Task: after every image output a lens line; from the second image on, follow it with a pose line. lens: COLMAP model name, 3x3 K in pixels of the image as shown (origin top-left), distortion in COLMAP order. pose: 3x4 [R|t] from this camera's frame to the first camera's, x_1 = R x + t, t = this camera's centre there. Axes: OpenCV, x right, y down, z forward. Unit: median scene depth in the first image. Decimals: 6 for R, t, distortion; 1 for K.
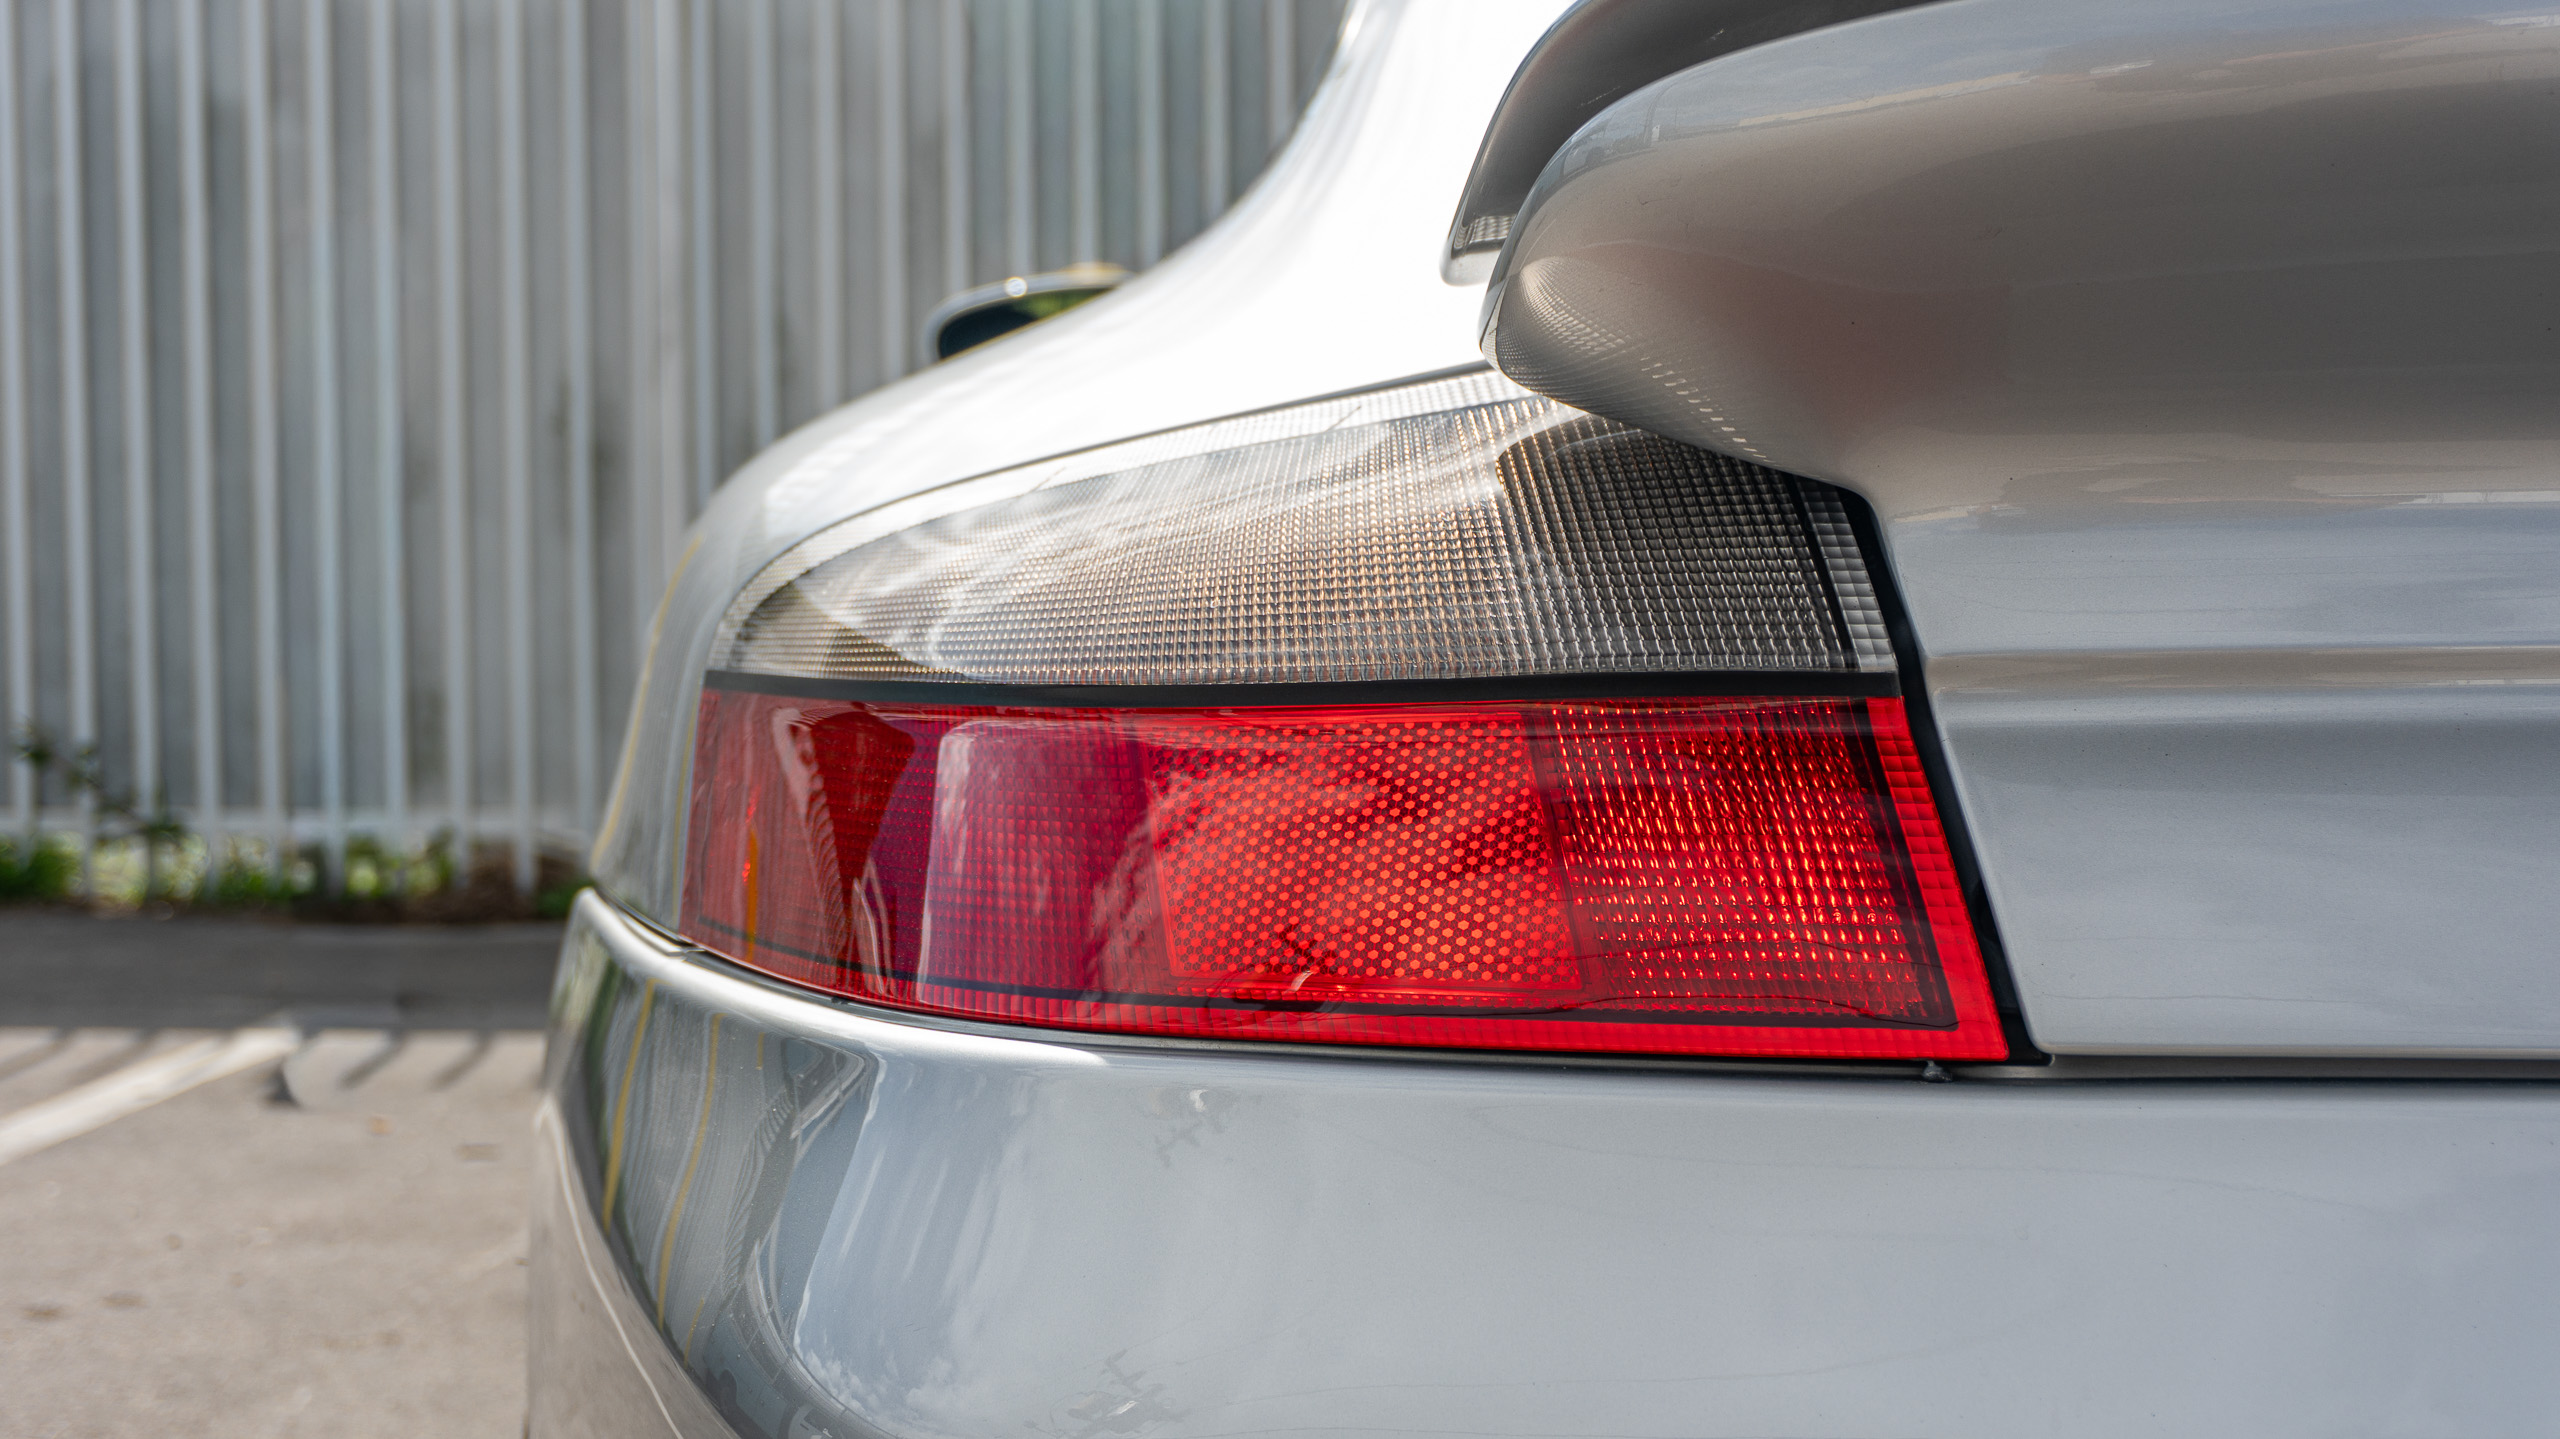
lens RADIAL K [[3909.5, 0, 1278.6], [0, 3909.5, 711.7], [0, 0, 1]] dist [-0.013908, 0.000000]
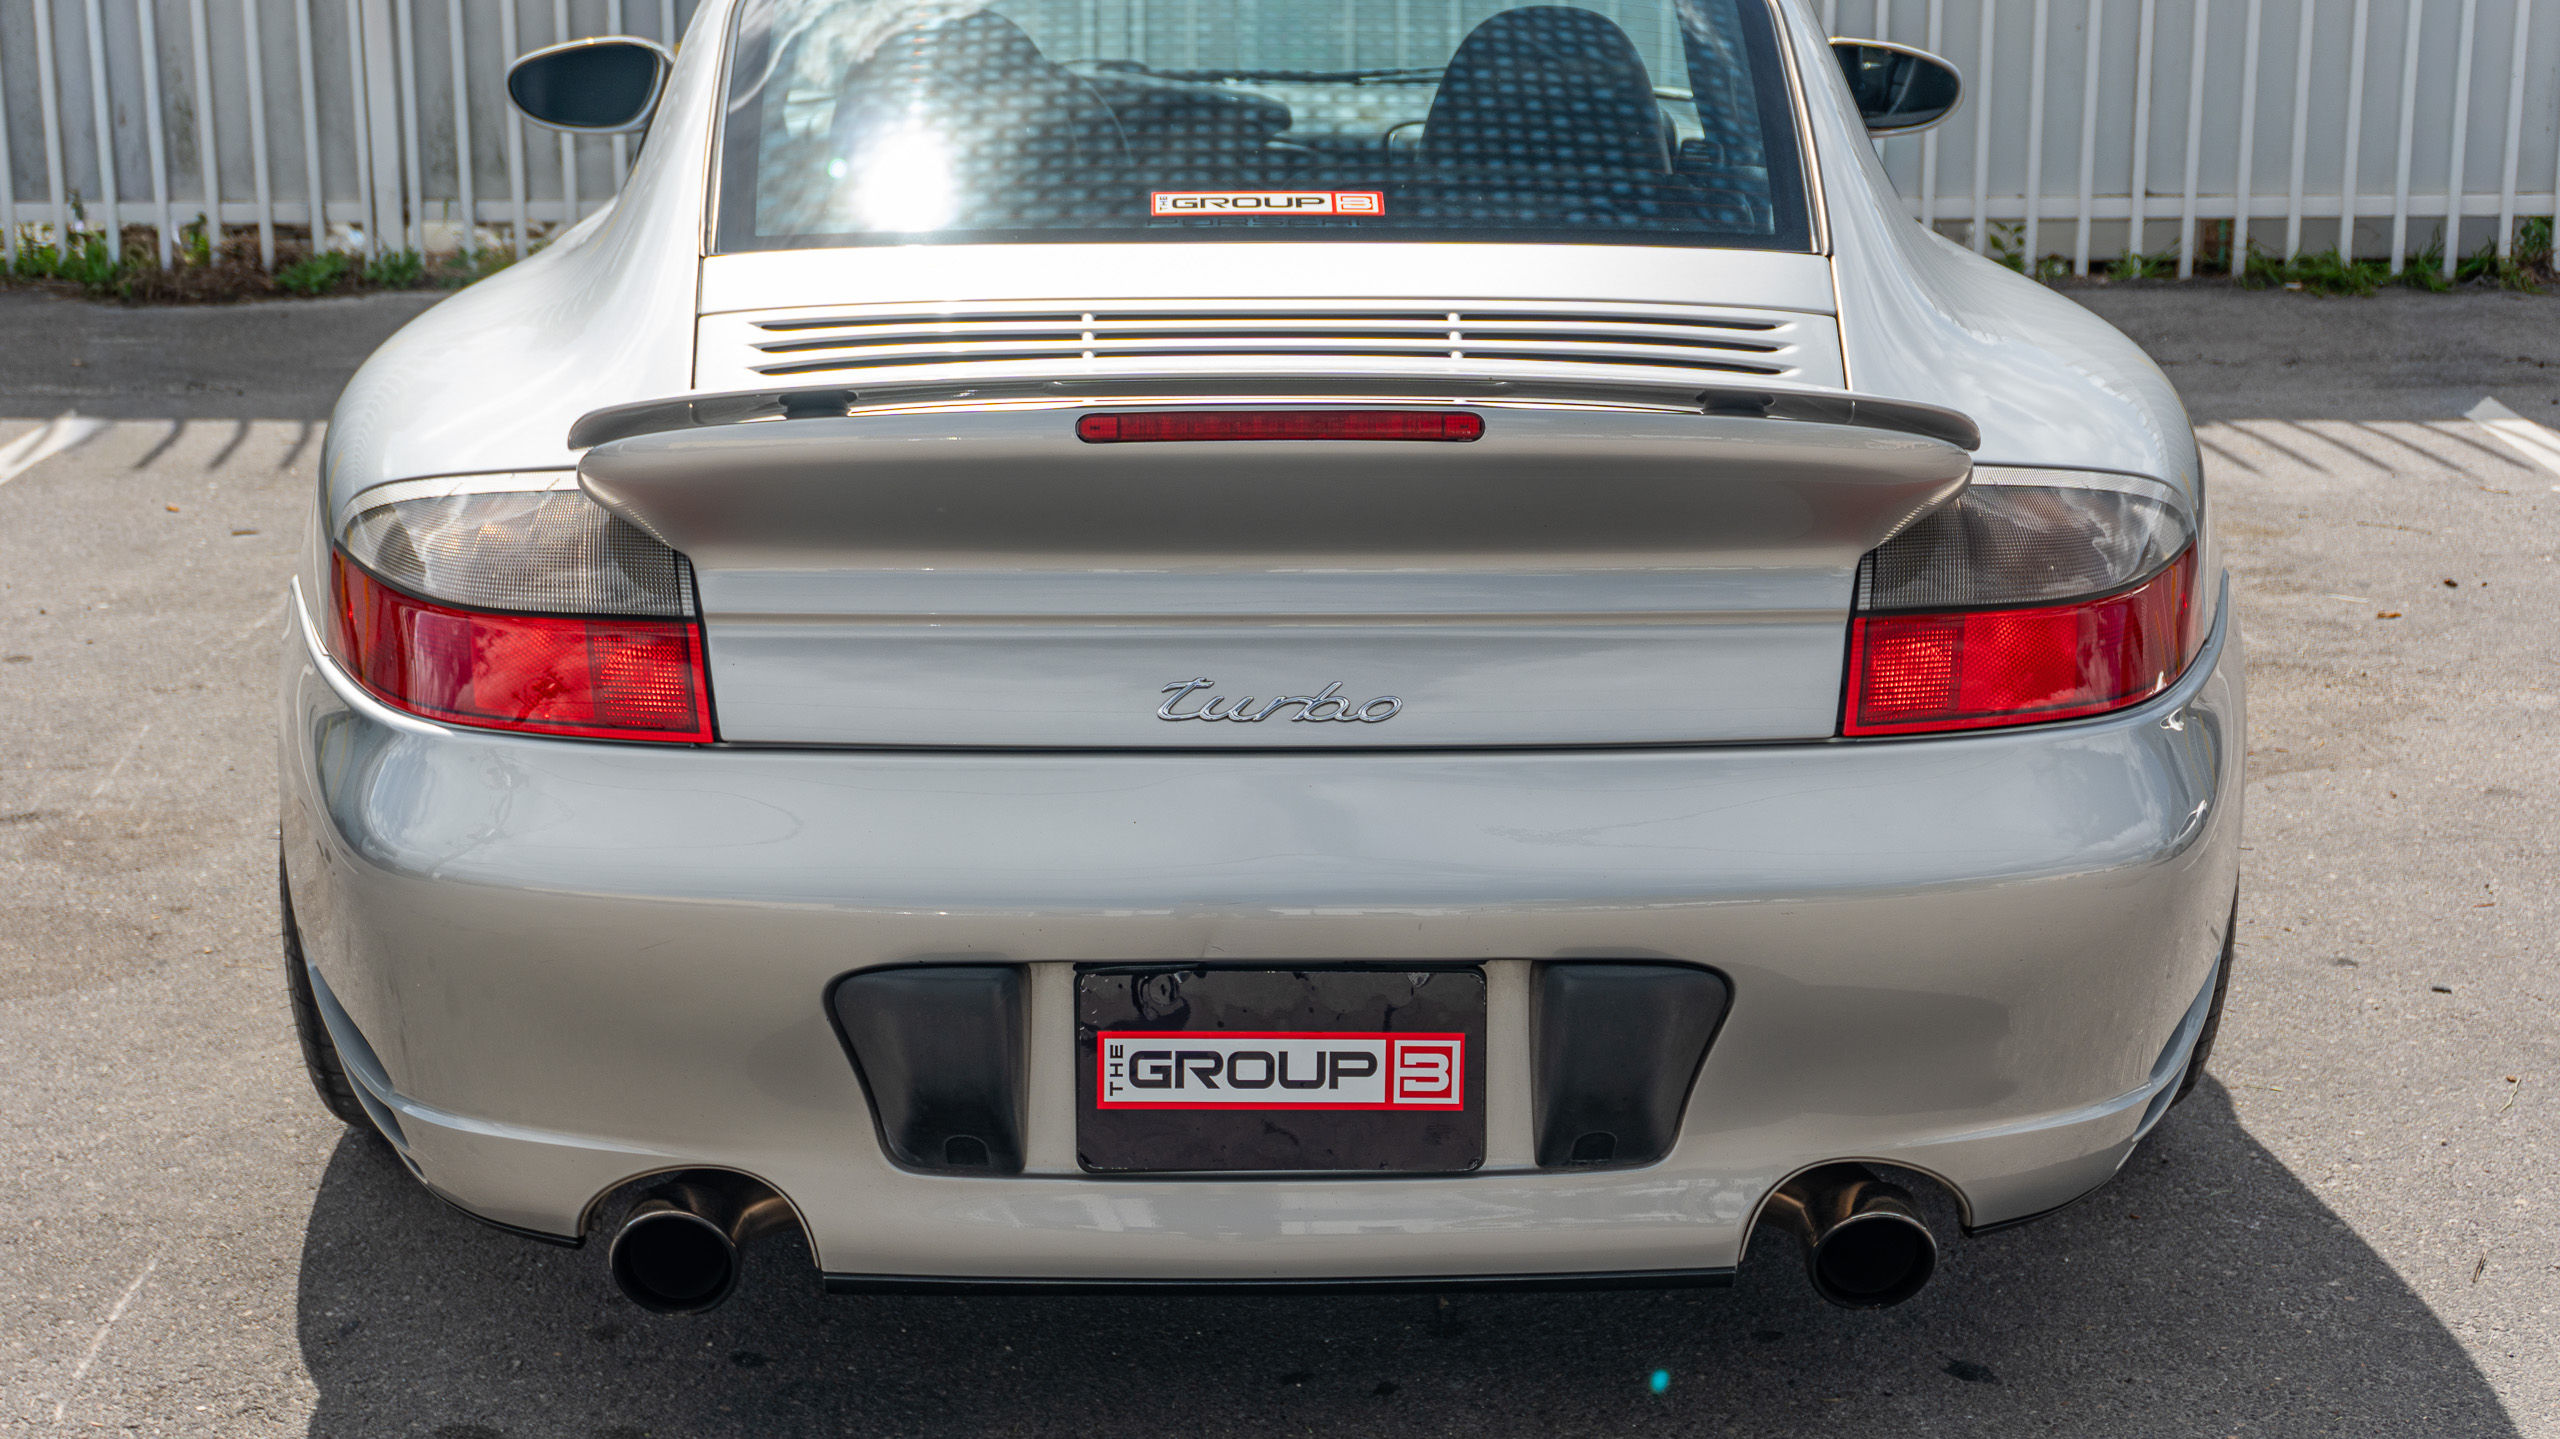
lens RADIAL K [[3909.5, 0, 1240.4], [0, 3909.5, 672.7], [0, 0, 1]] dist [-0.013908, 0.000000]
pose [[0.998677, -0.009863, 0.050460, 0.099864], [-0.000156, 0.980840, 0.194814, -0.133834], [-0.051414, -0.194564, 0.979541, -0.495860]]
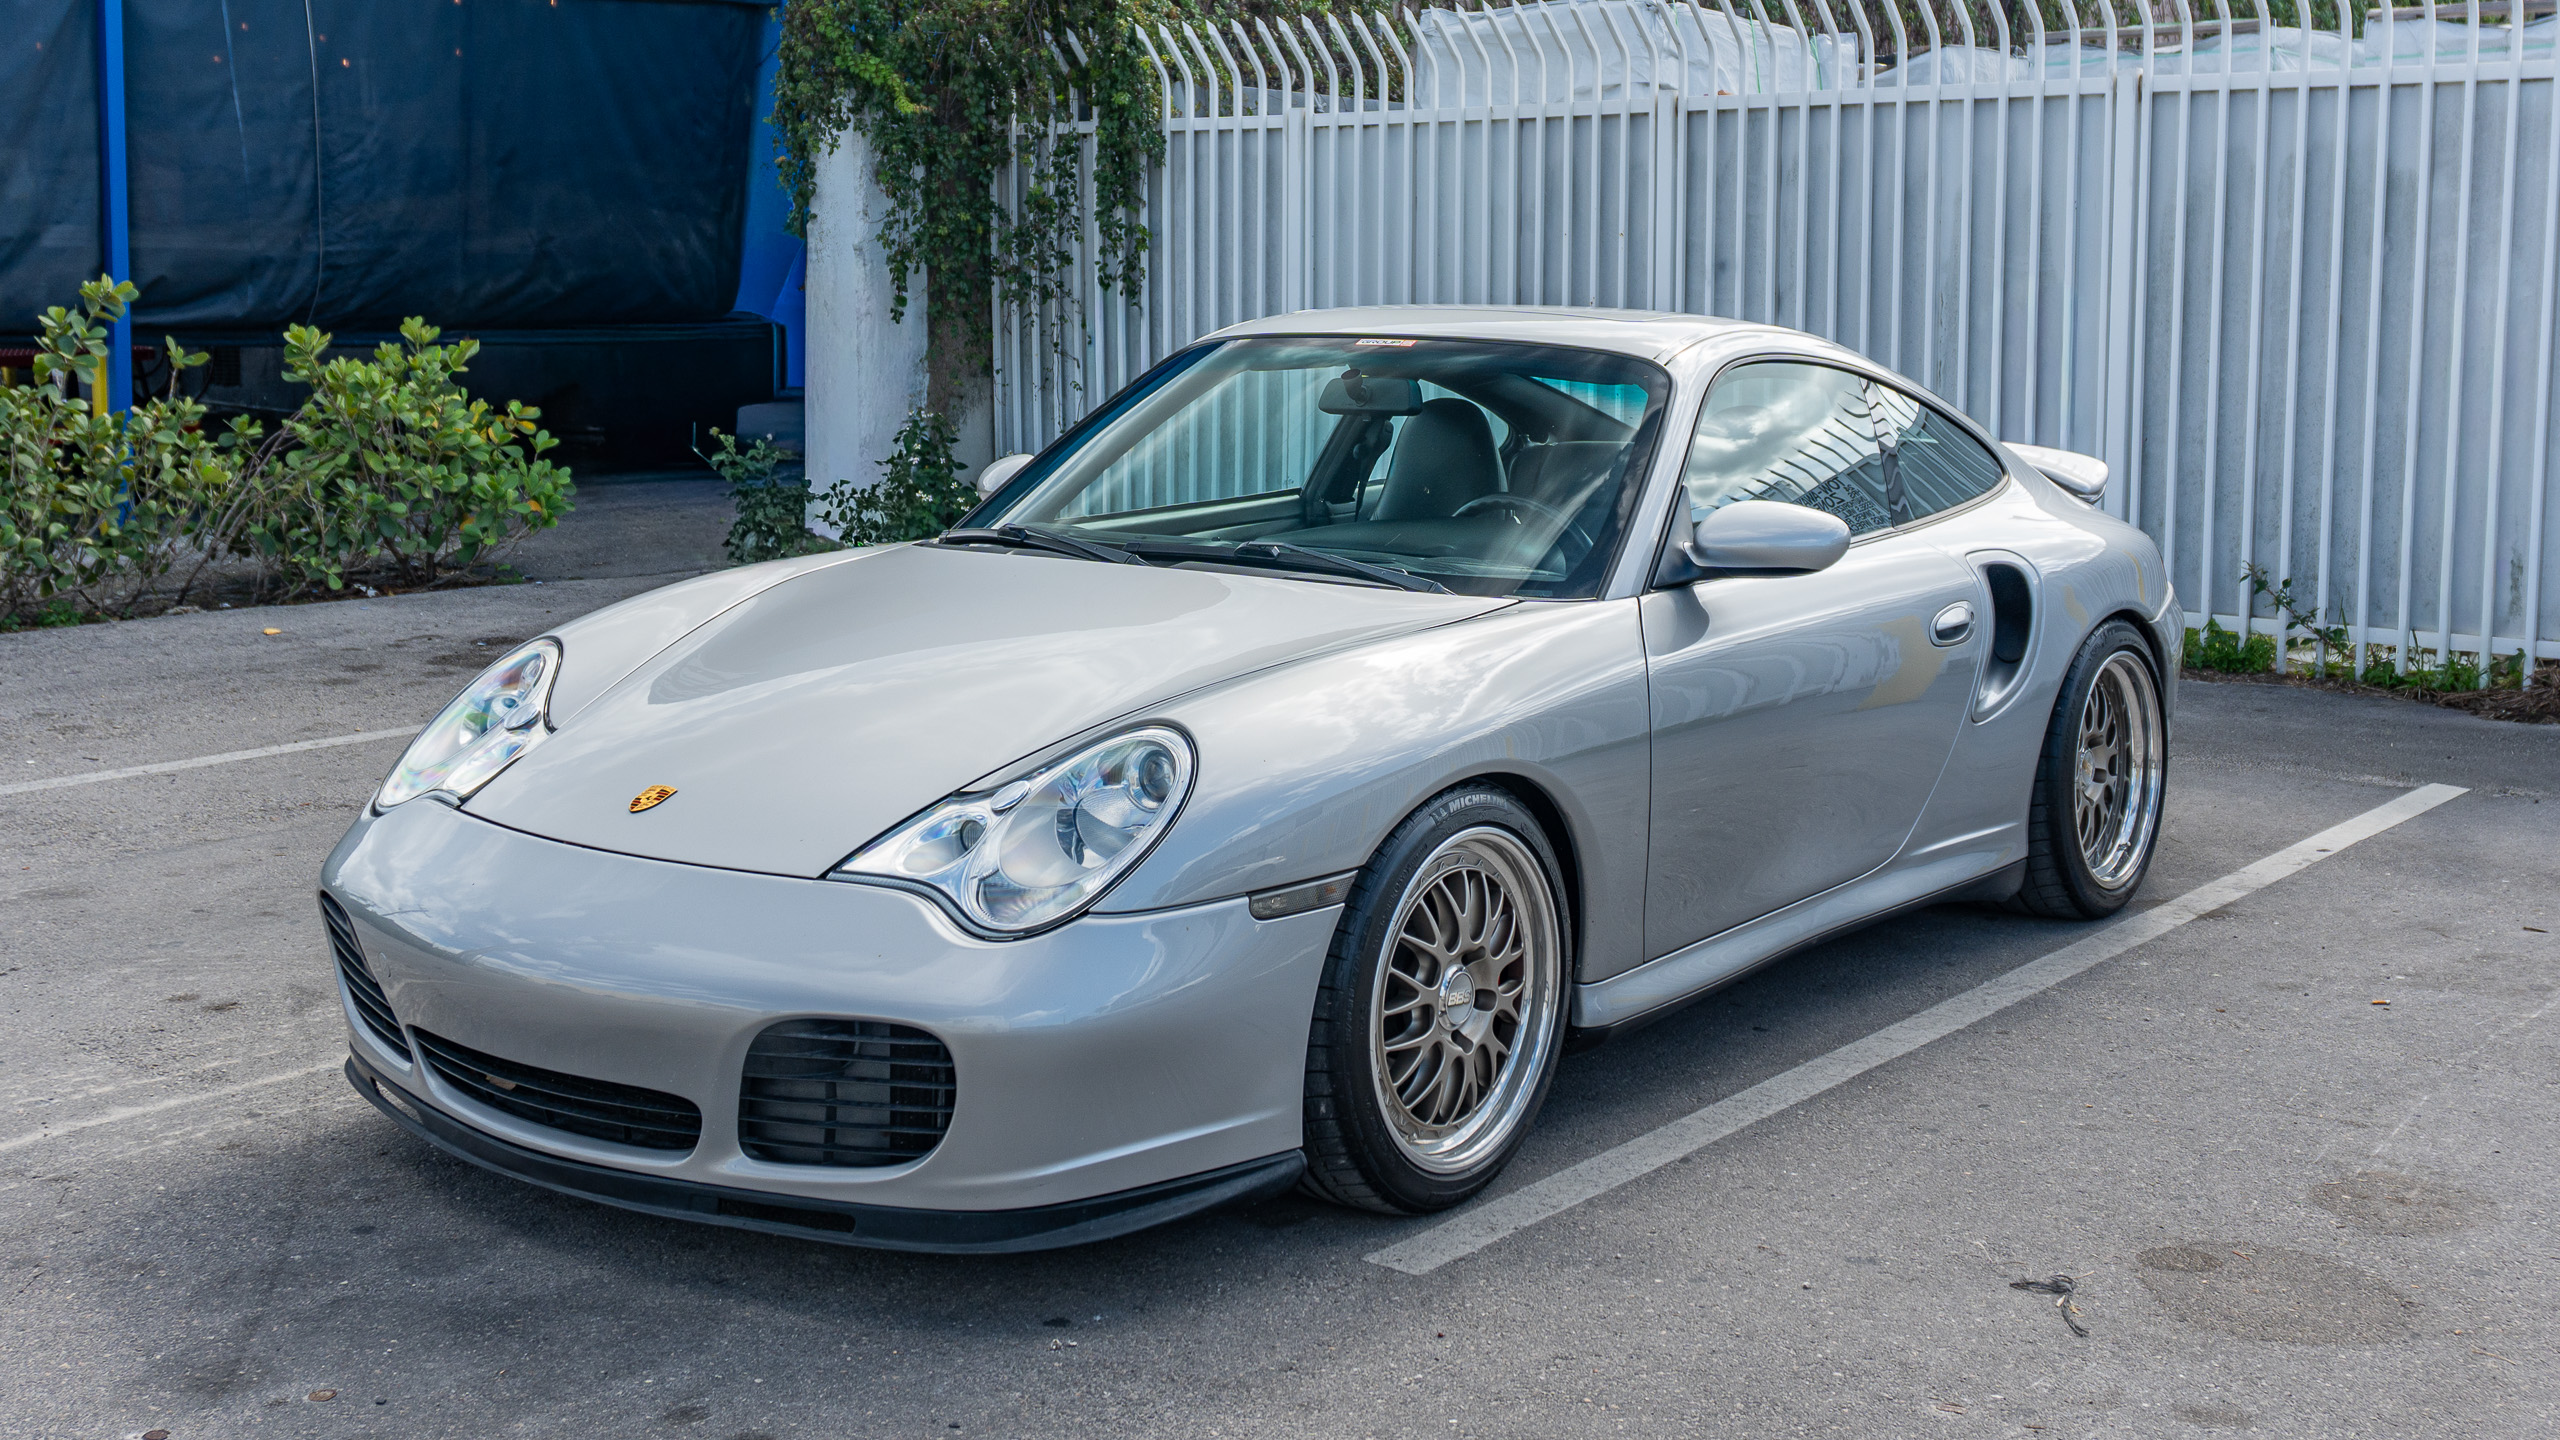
lens RADIAL K [[2762.7, 0, 1341.7], [0, 2762.7, 680.3], [0, 0, 1]] dist [0.001903, 0.000000]
pose [[0.819608, 0.091242, -0.565612, 0.048841], [-0.030367, 0.992768, 0.116146, -0.137270], [0.572119, -0.078018, 0.816452, -0.313128]]
